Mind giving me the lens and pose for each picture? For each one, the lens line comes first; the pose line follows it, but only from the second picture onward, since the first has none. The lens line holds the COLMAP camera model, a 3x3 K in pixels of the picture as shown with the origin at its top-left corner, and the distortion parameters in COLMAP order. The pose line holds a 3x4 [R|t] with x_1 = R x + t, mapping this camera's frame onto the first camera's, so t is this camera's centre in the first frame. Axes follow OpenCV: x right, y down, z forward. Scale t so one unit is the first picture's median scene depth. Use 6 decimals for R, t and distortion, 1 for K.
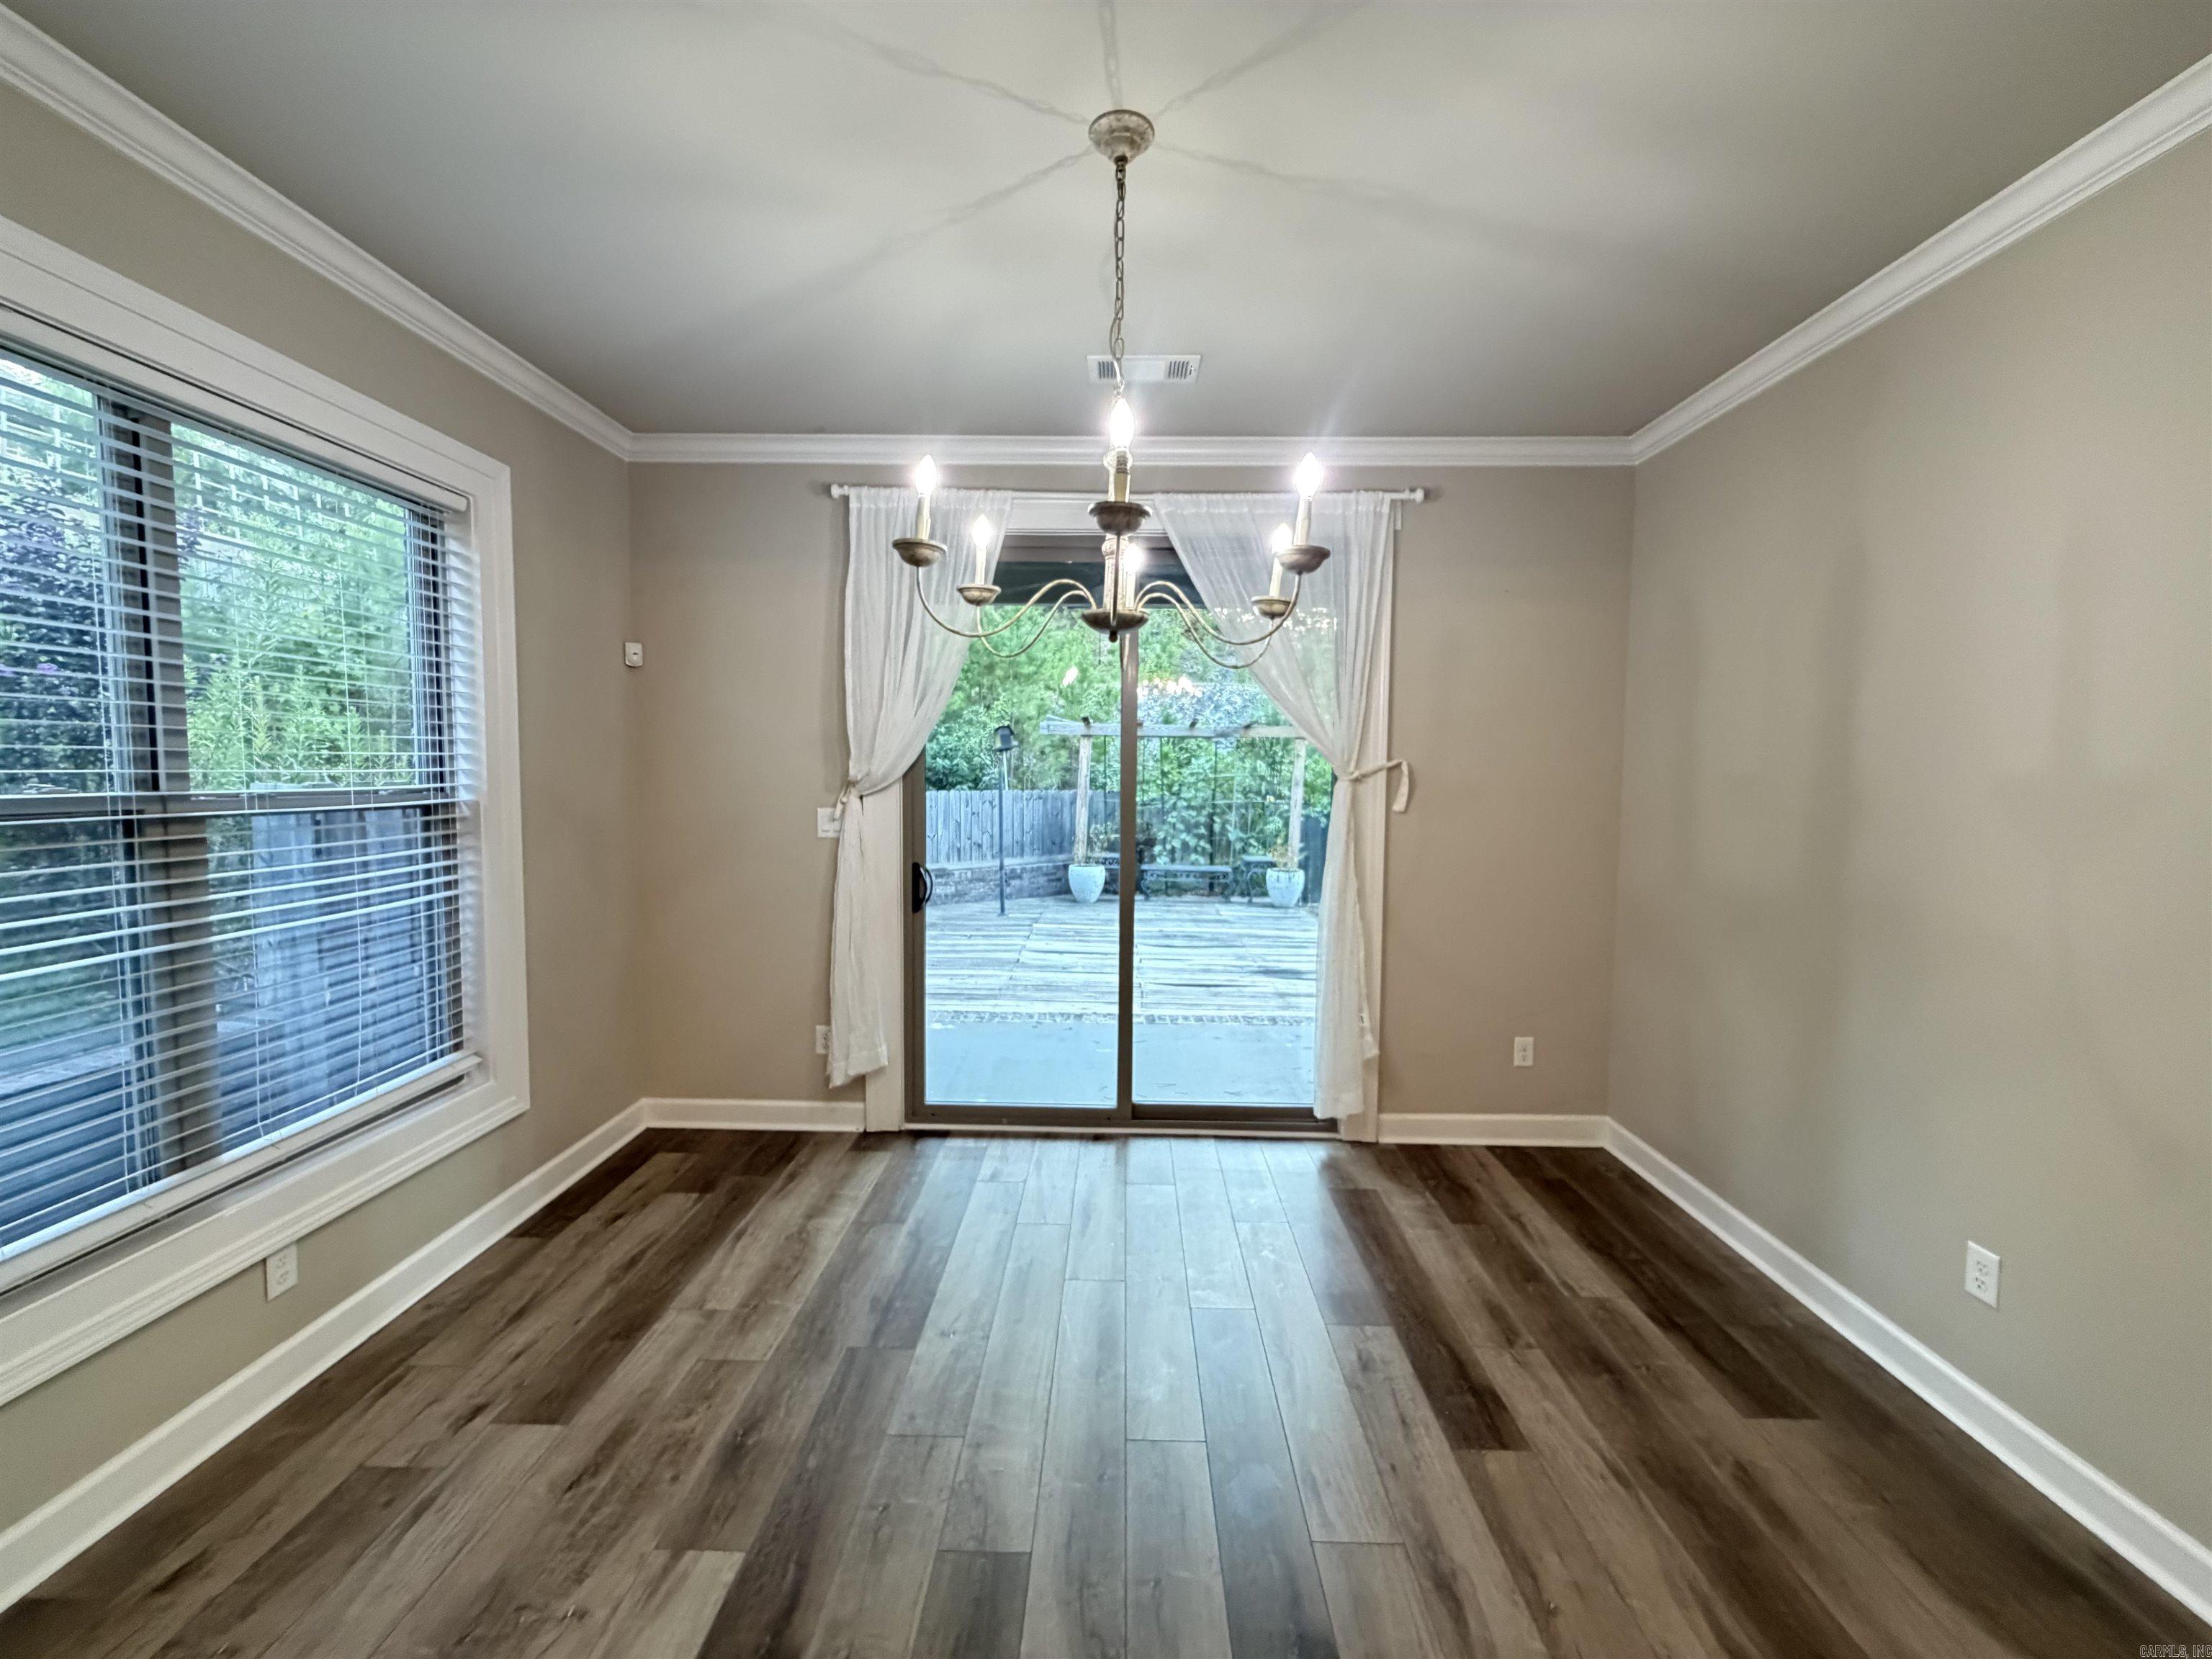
lens RADIAL K [[883.1, 0, 1105.6], [0, 883.1, 832.6], [0, 0, 1]] dist [-0.000169, 0.000219]
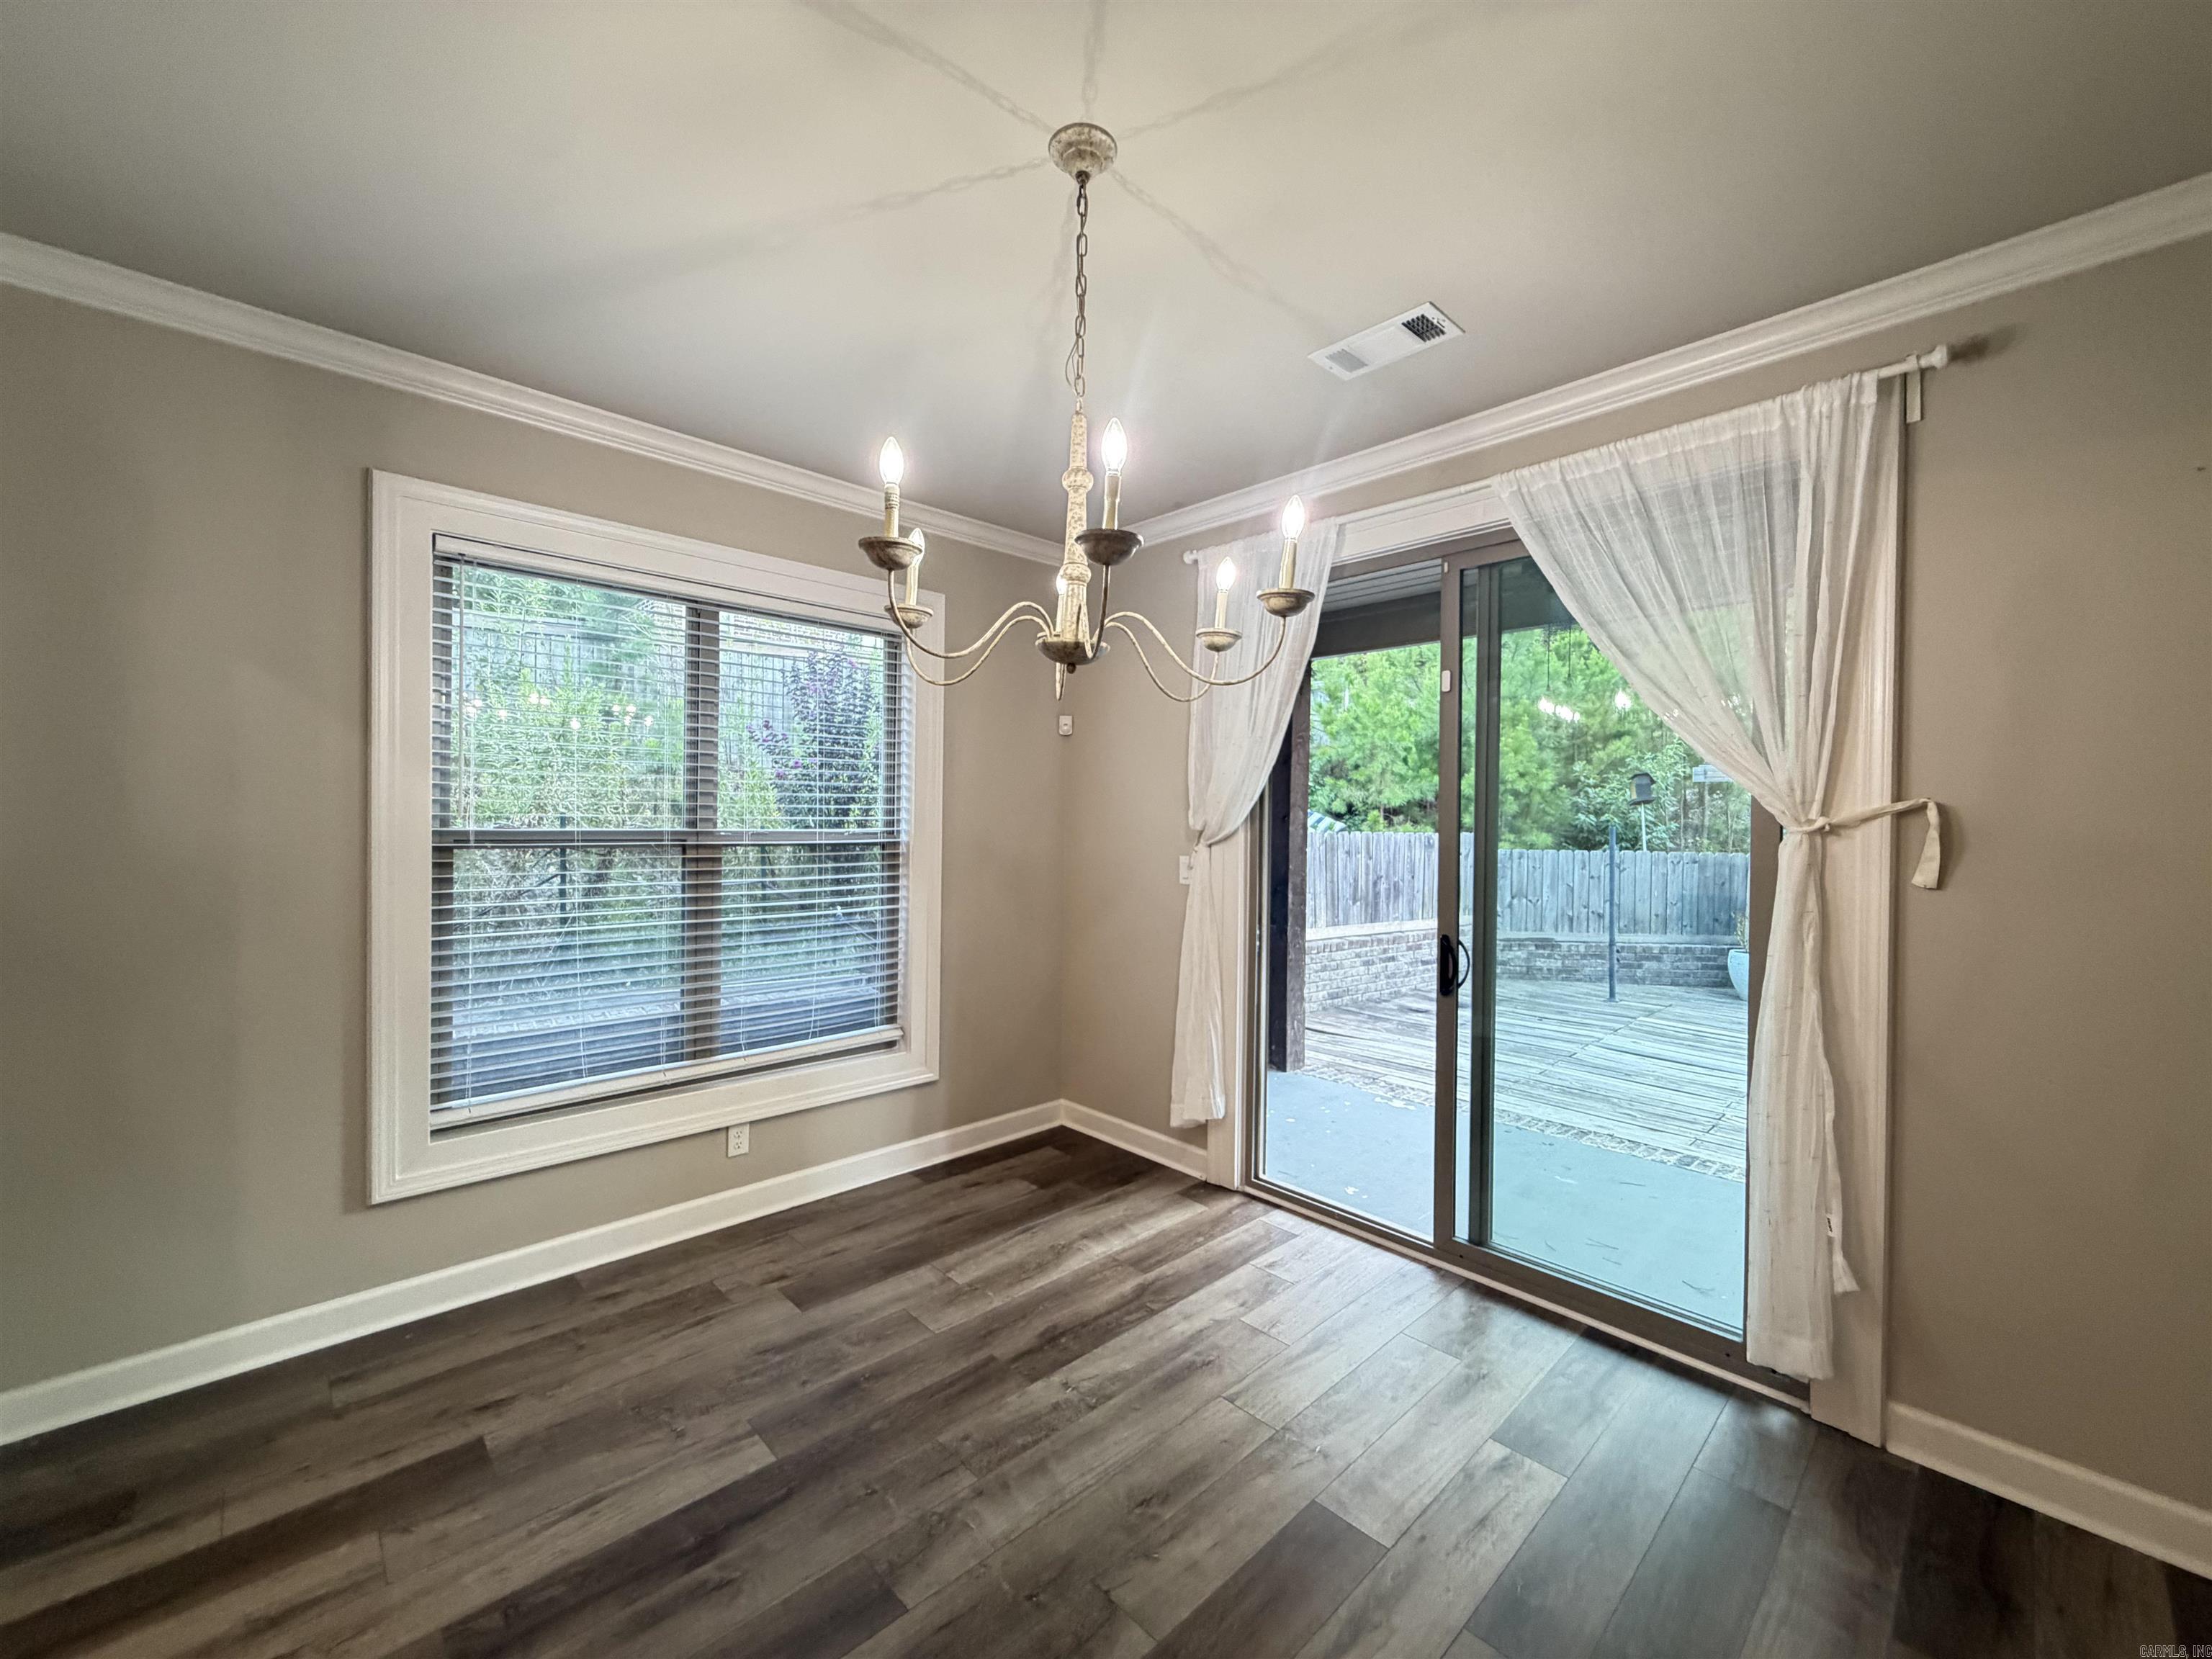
lens RADIAL K [[883.1, 0, 1105.6], [0, 883.1, 832.6], [0, 0, 1]] dist [-0.000169, 0.000219]
pose [[0.707074, 0.007483, -0.707100, 0.371436], [-0.054796, 0.997517, -0.044237, -0.004054], [0.705014, 0.070026, 0.705728, 0.200571]]
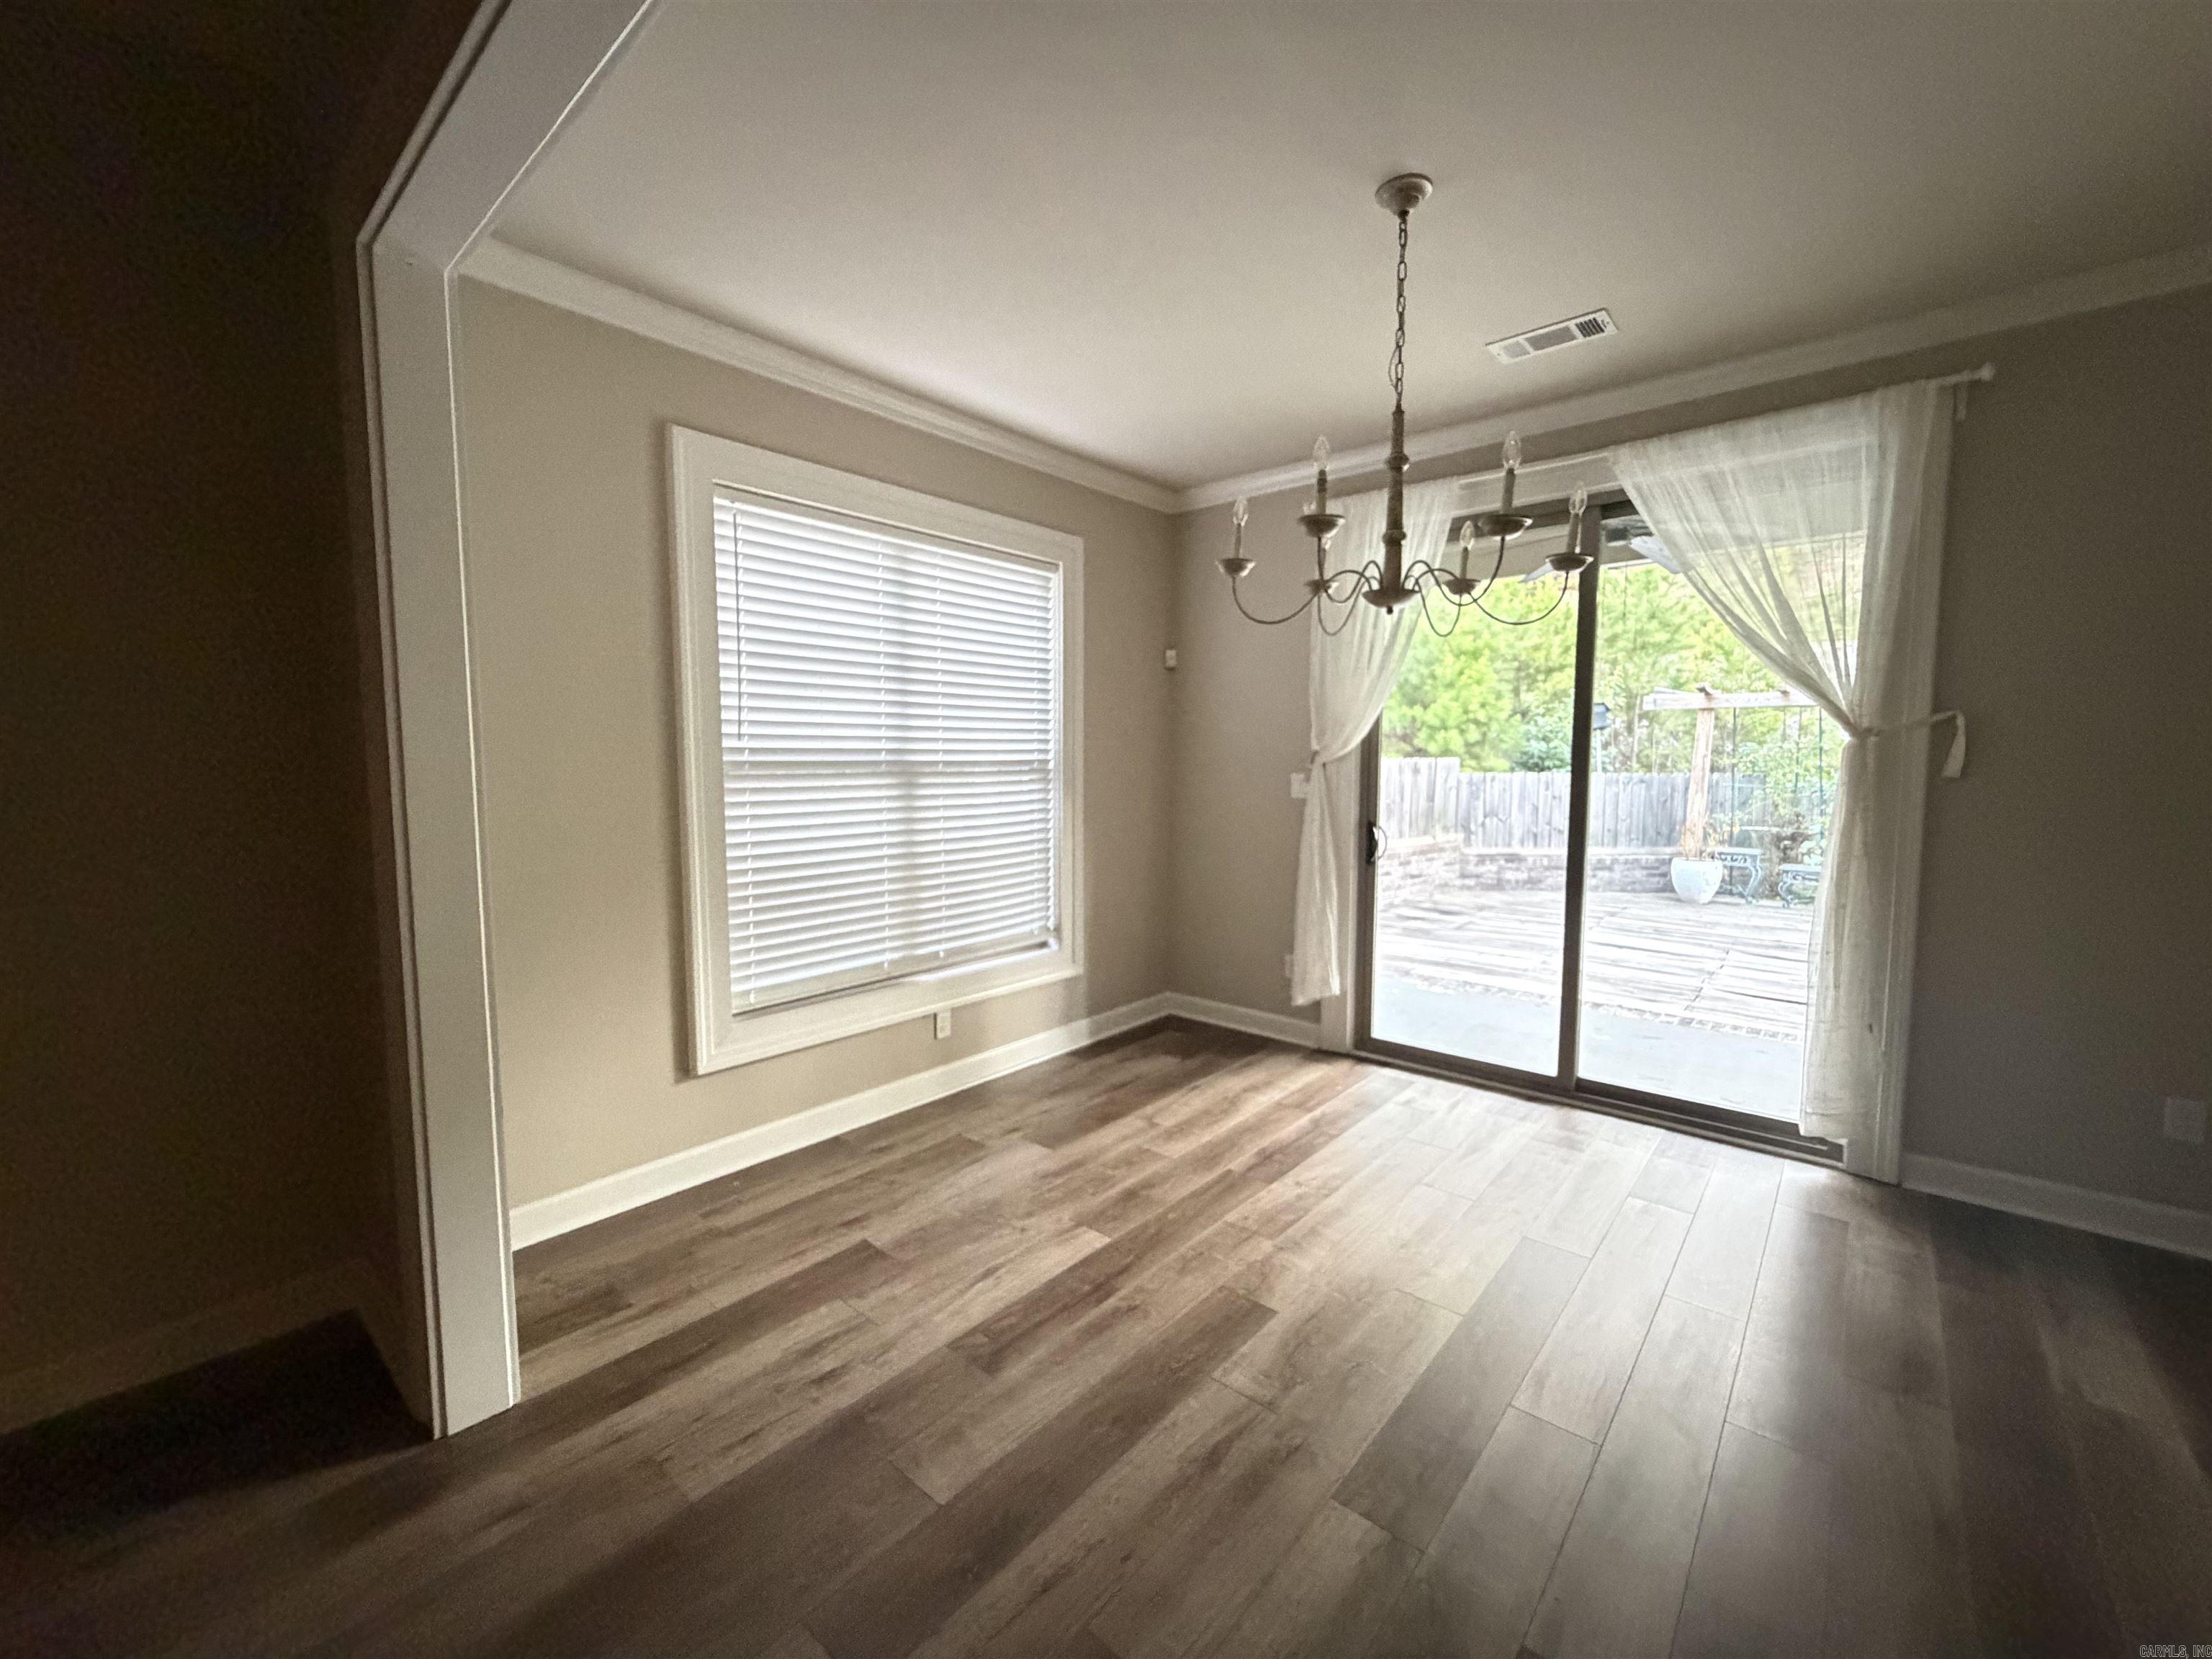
lens RADIAL K [[887.0, 0, 1107.9], [0, 887.0, 831.0], [0, 0, 1]] dist [-0.000196, -0.000017]
pose [[0.770739, 0.040941, -0.635834, 0.265035], [-0.036184, 0.999135, 0.020474, 0.037131], [0.636122, 0.007227, 0.771555, -0.097675]]
